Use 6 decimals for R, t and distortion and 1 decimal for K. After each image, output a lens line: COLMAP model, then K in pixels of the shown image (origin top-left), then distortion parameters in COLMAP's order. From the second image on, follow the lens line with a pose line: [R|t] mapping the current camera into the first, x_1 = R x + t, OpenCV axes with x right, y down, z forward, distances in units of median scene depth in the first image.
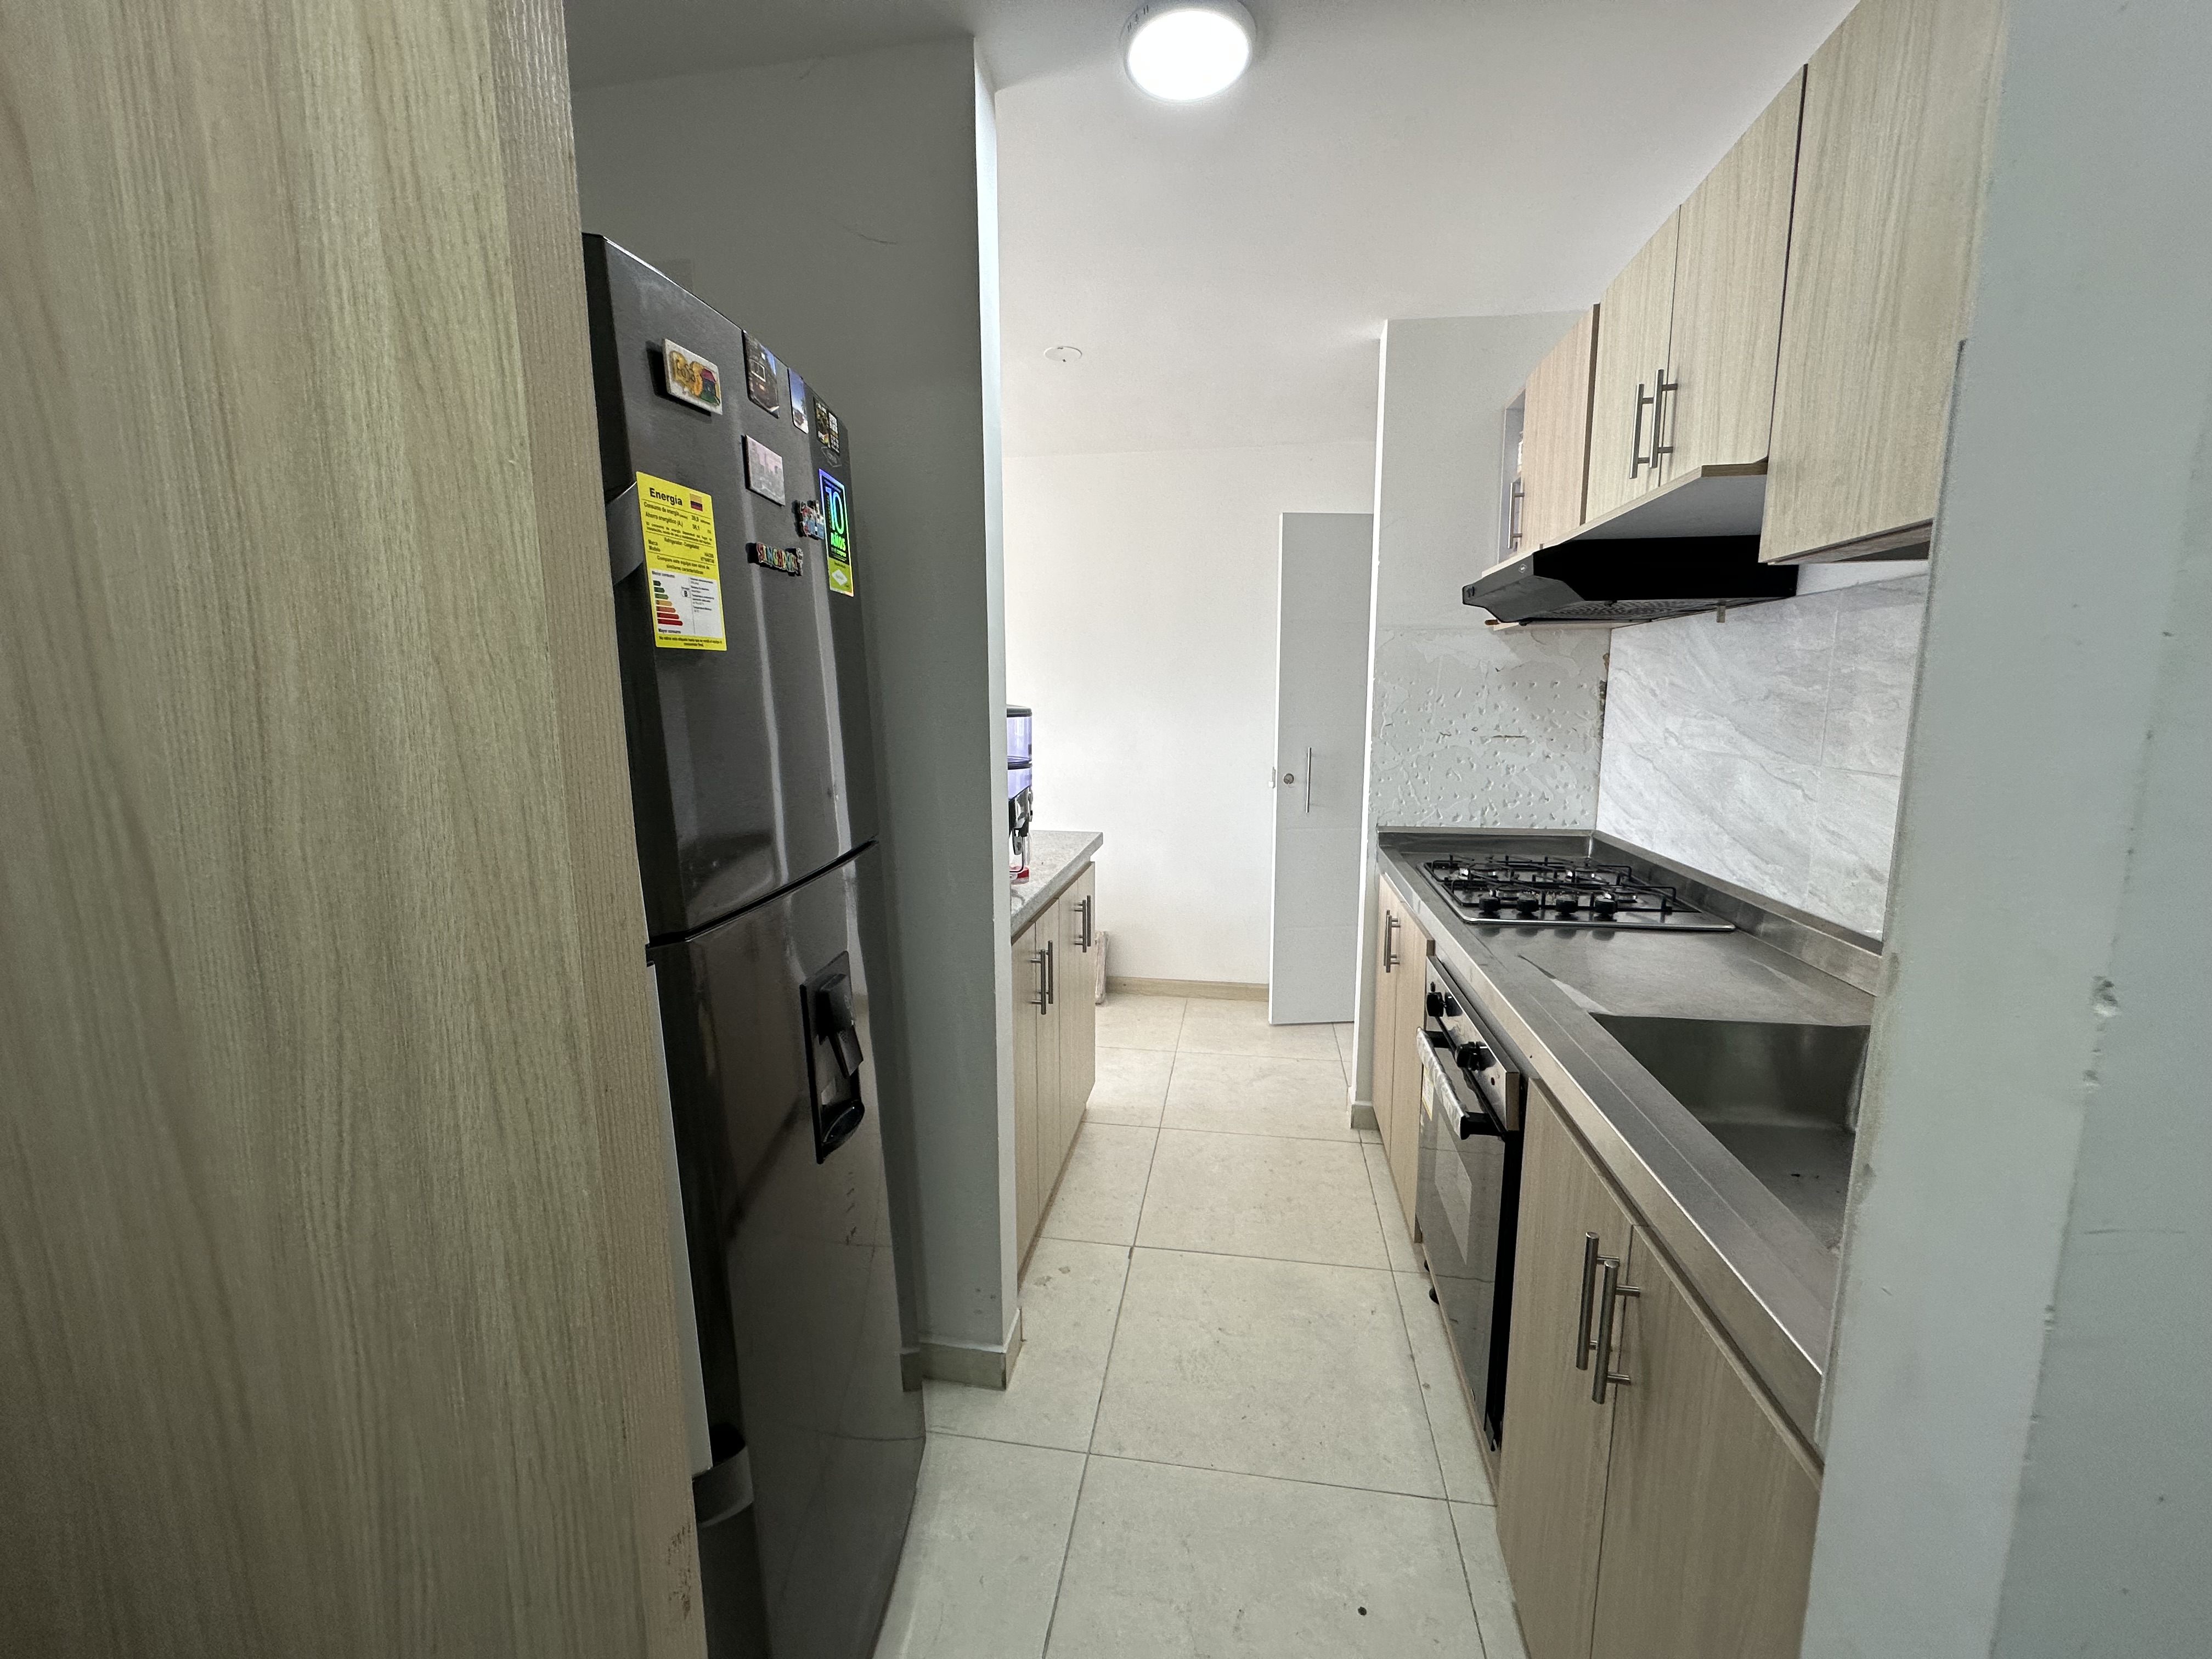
lens RADIAL K [[888.6, 0, 1106.0], [0, 888.6, 829.5], [0, 0, 1]] dist [-0.000562, 0.000138]
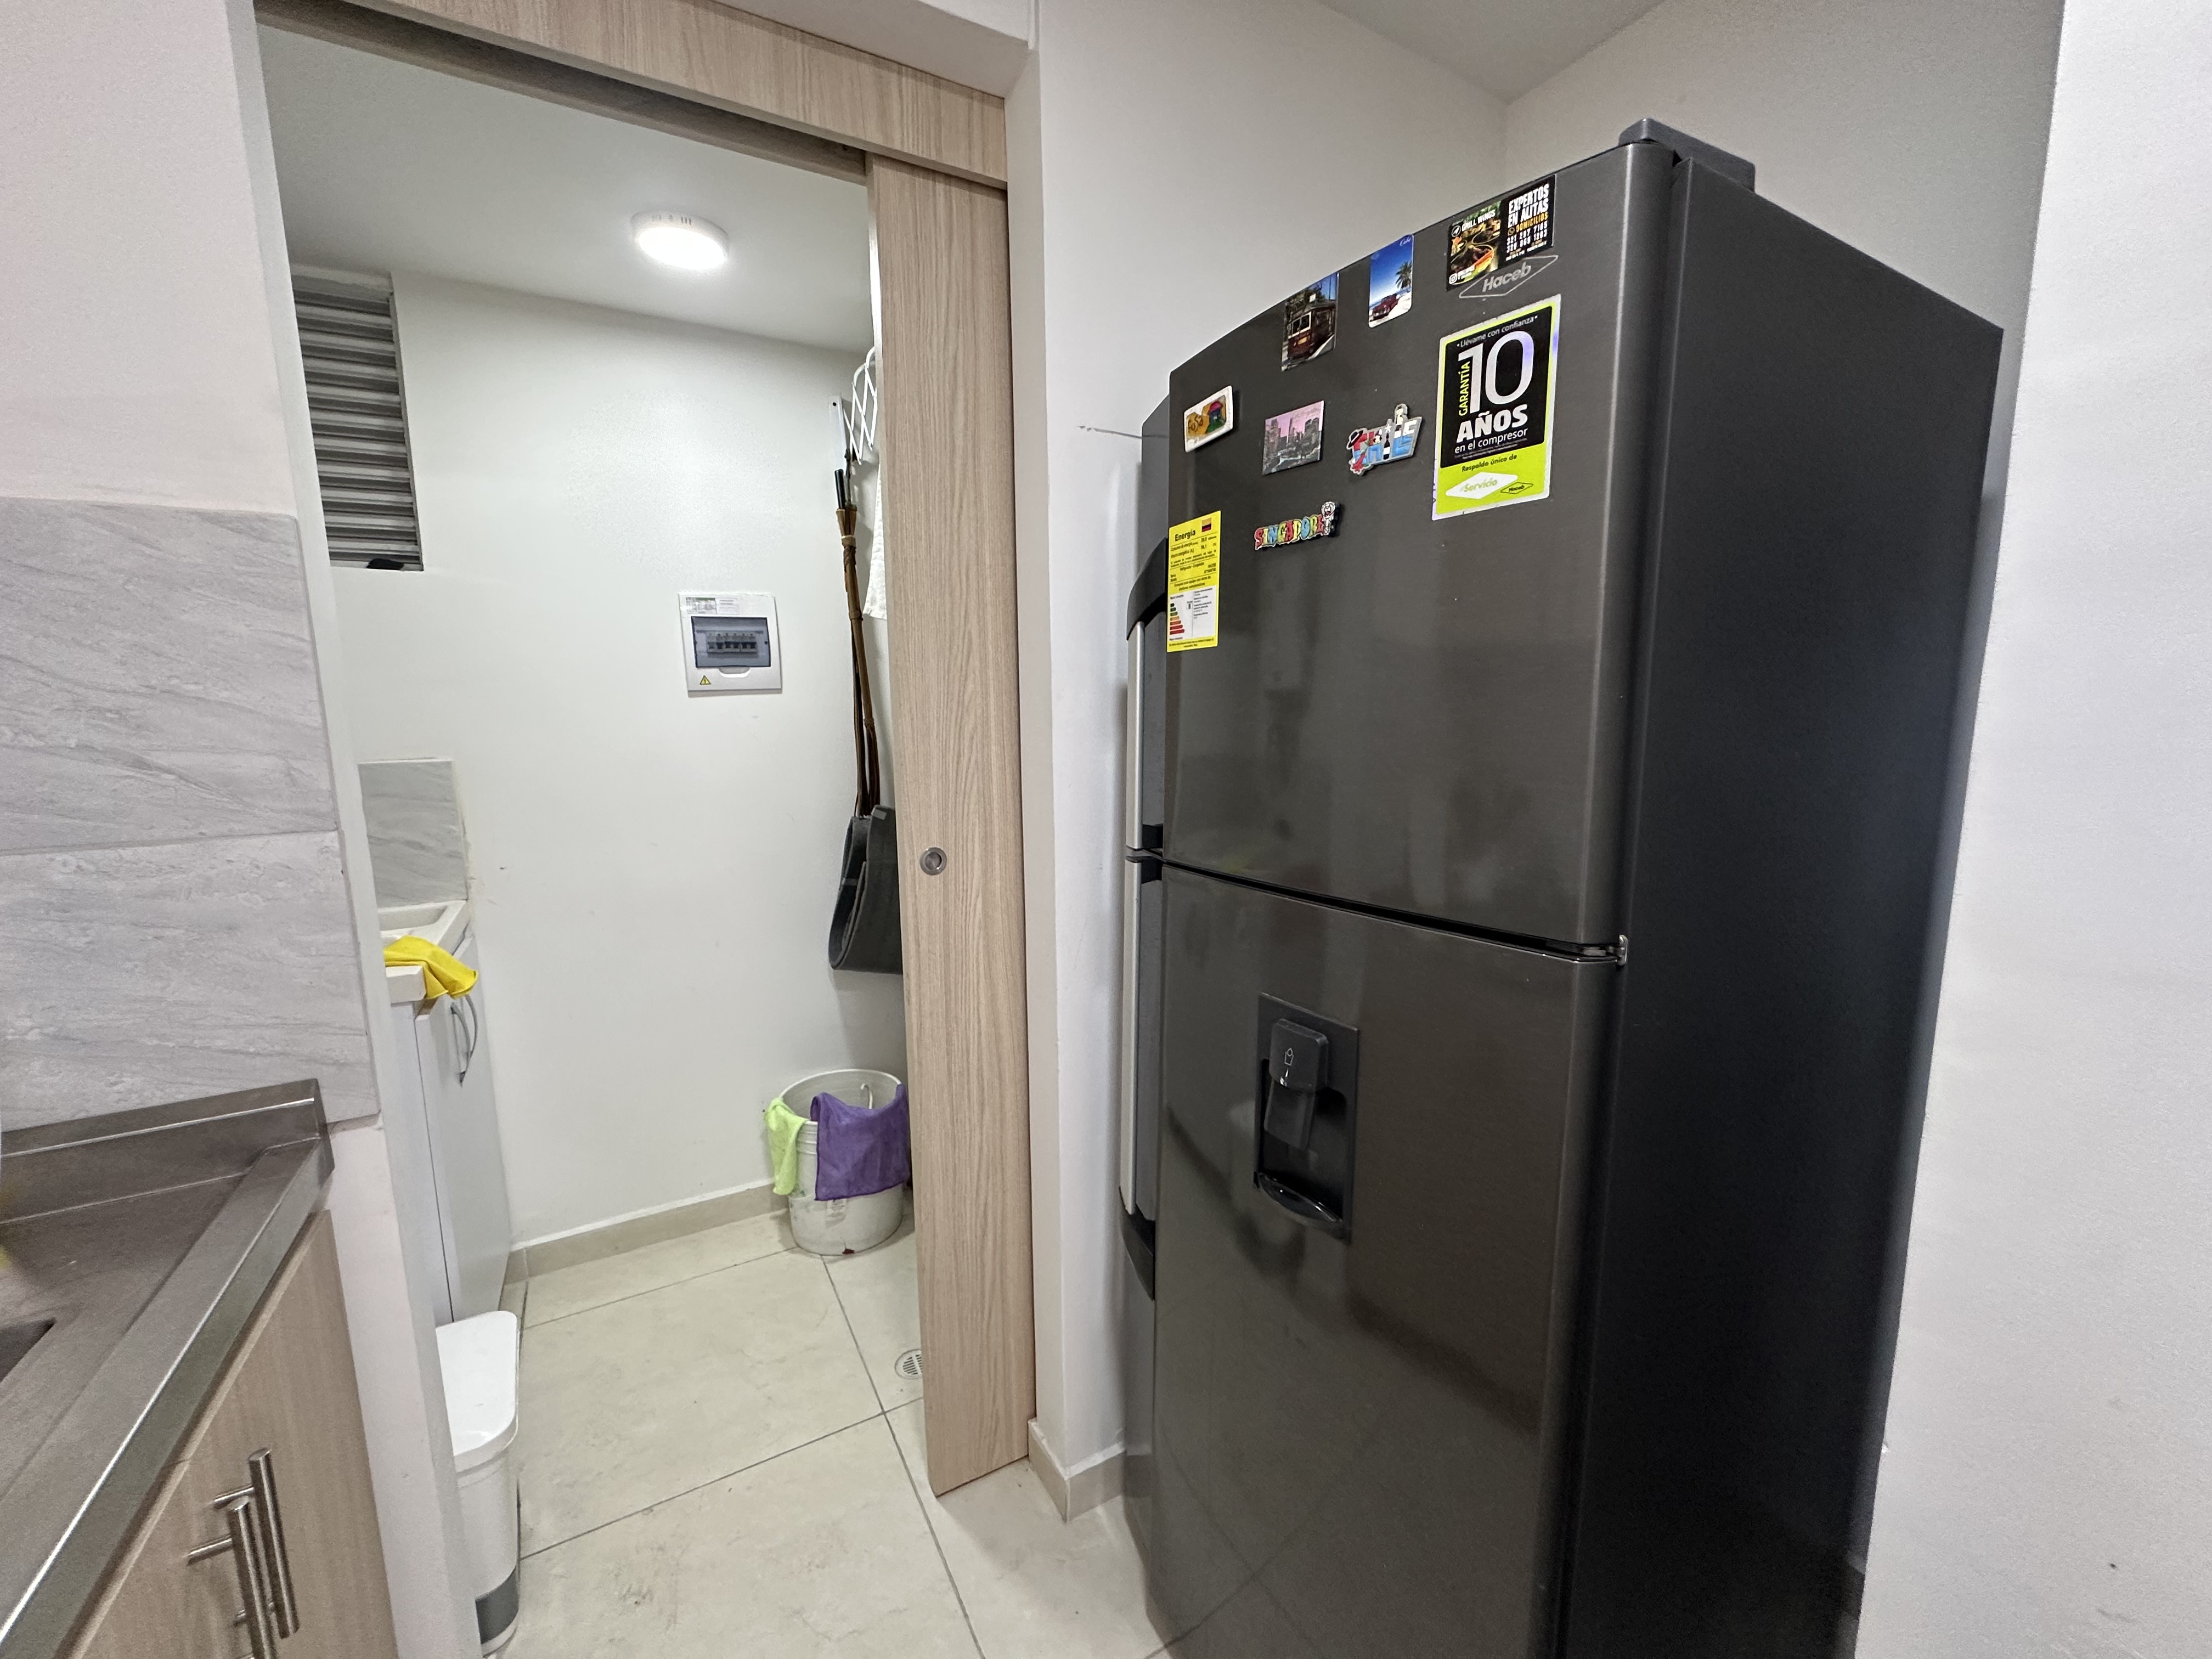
lens RADIAL K [[885.2, 0, 1105.5], [0, 885.2, 825.3], [0, 0, 1]] dist [-0.003562, 0.000149]
pose [[-0.780273, 0.102120, -0.617046, 0.368480], [-0.079521, 0.962375, 0.259829, -0.240891], [0.620363, 0.251806, -0.742795, 1.653984]]
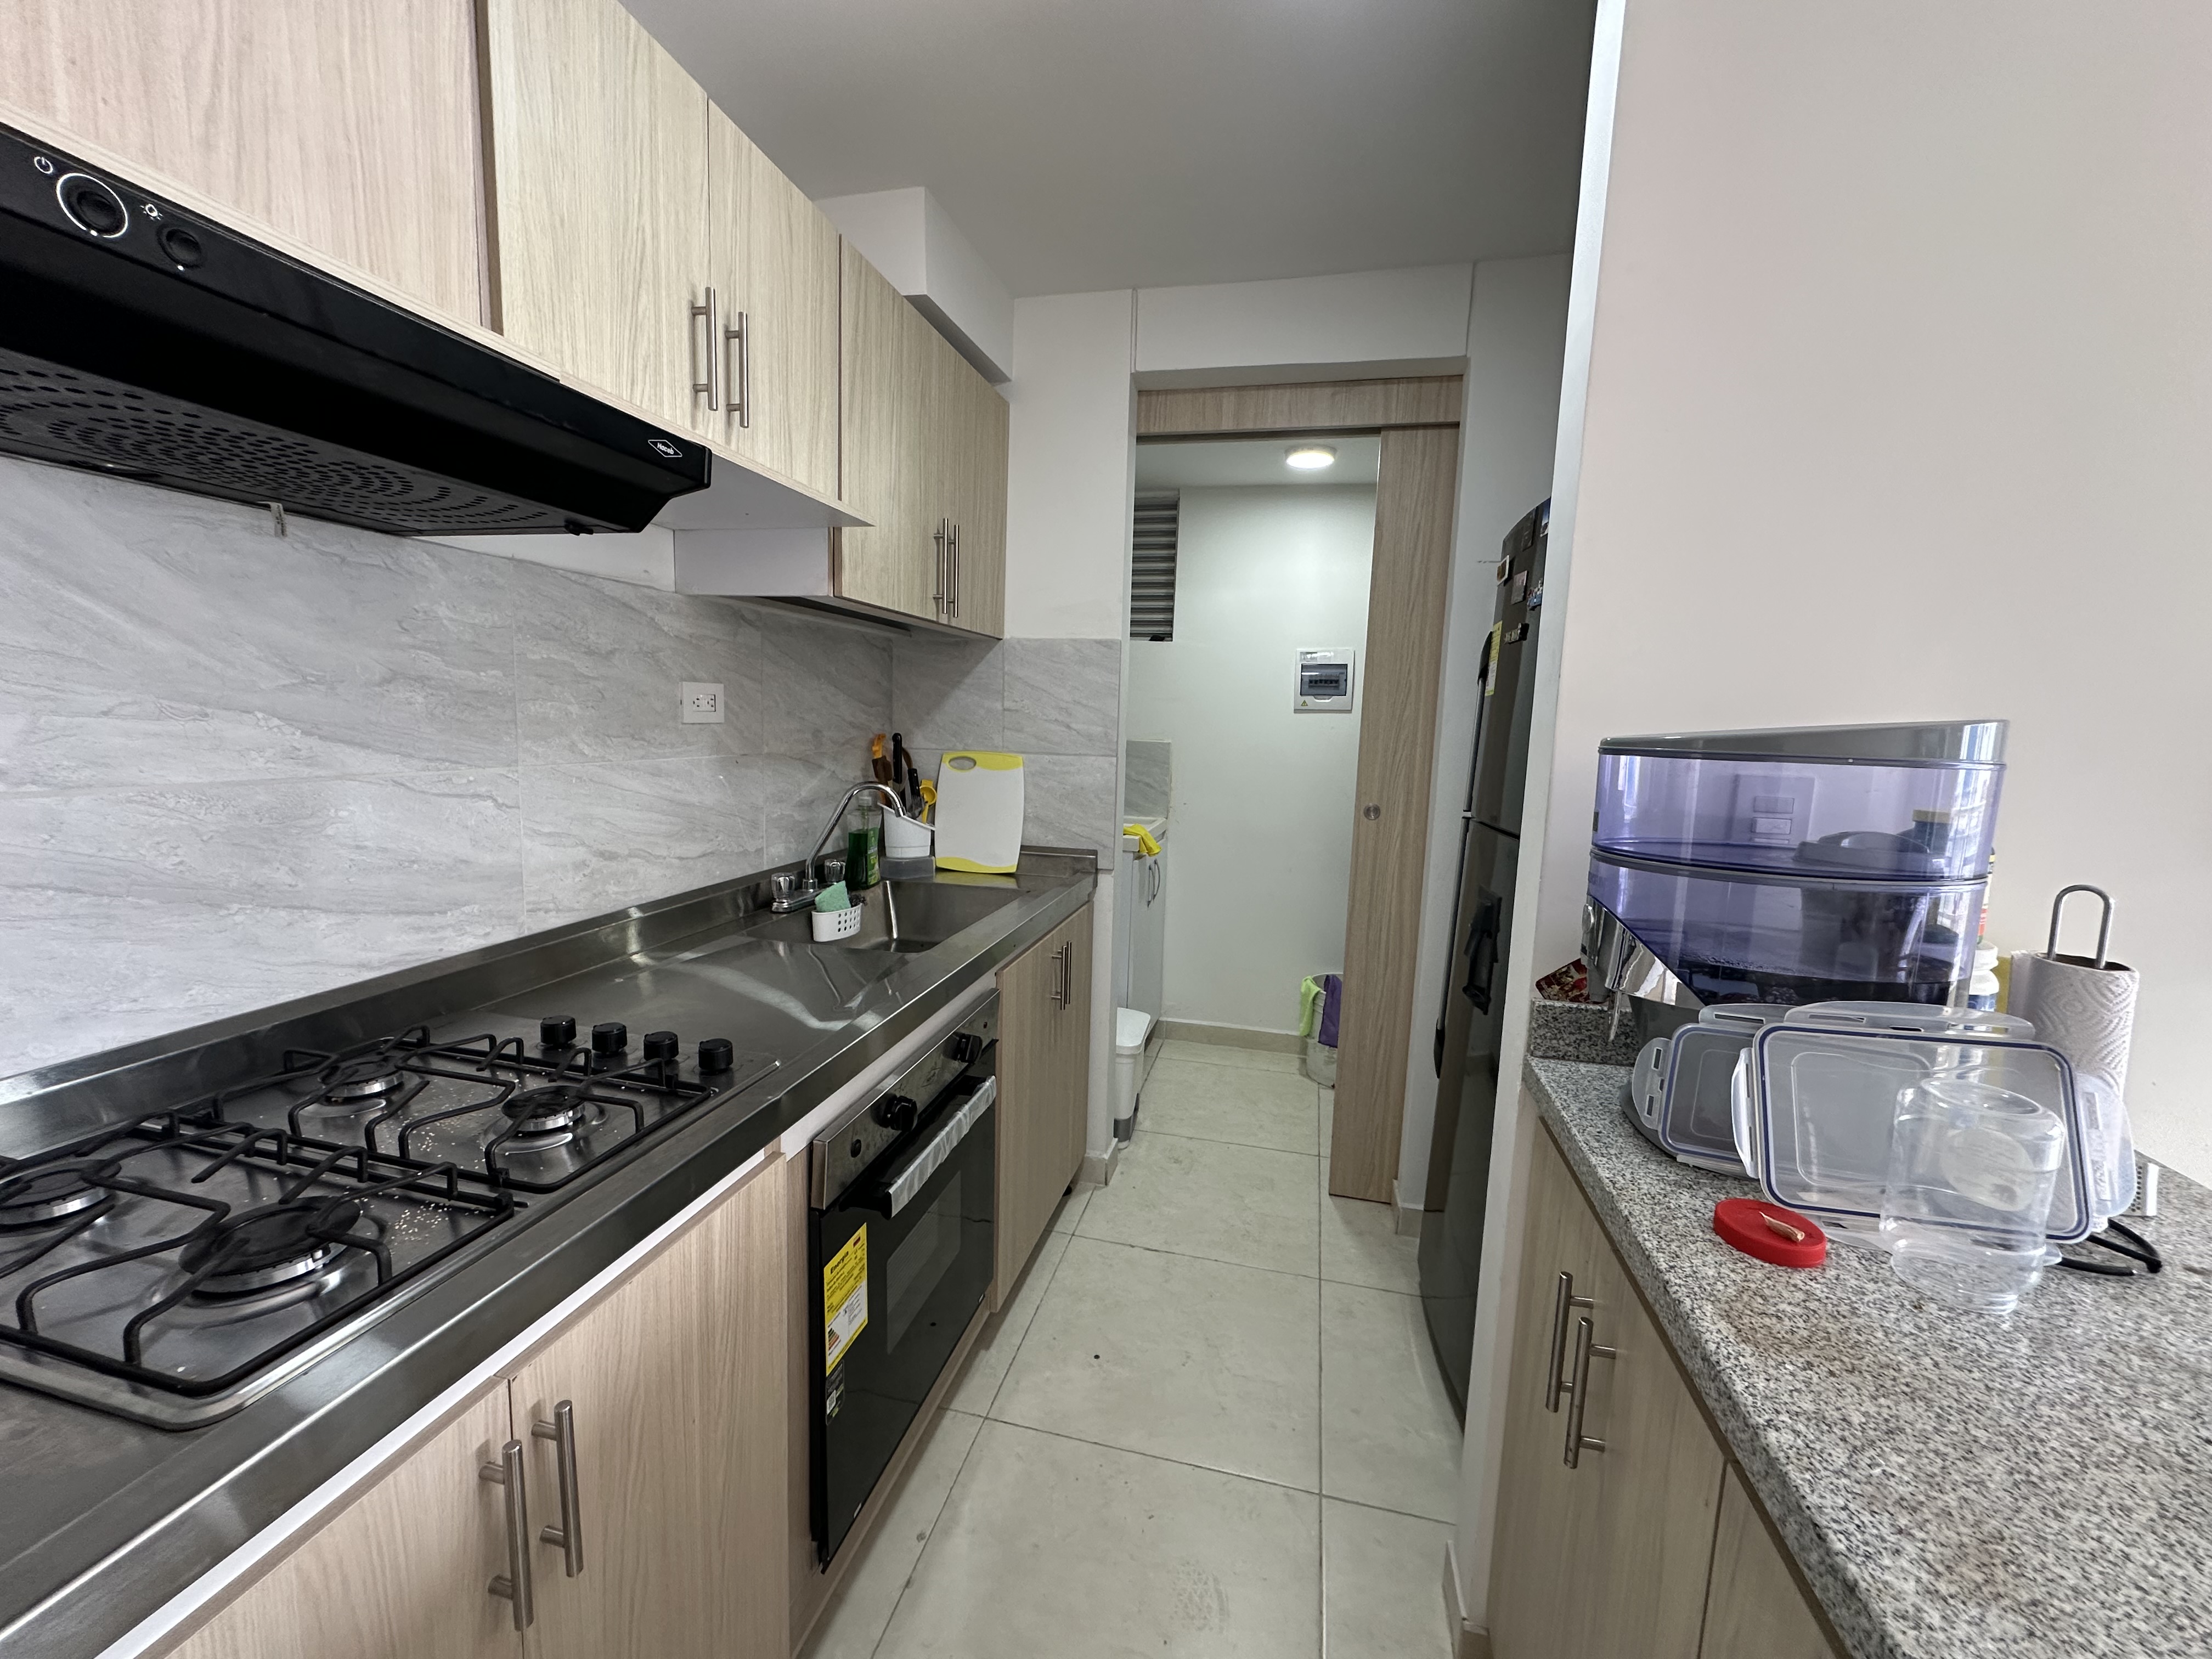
lens RADIAL K [[885.2, 0, 1105.5], [0, 885.2, 825.3], [0, 0, 1]] dist [-0.003562, 0.000149]
pose [[-0.997006, -0.039249, 0.066619, 0.288550], [-0.019545, 0.961536, 0.273982, -0.412491], [-0.074810, 0.271860, -0.959425, 2.832697]]
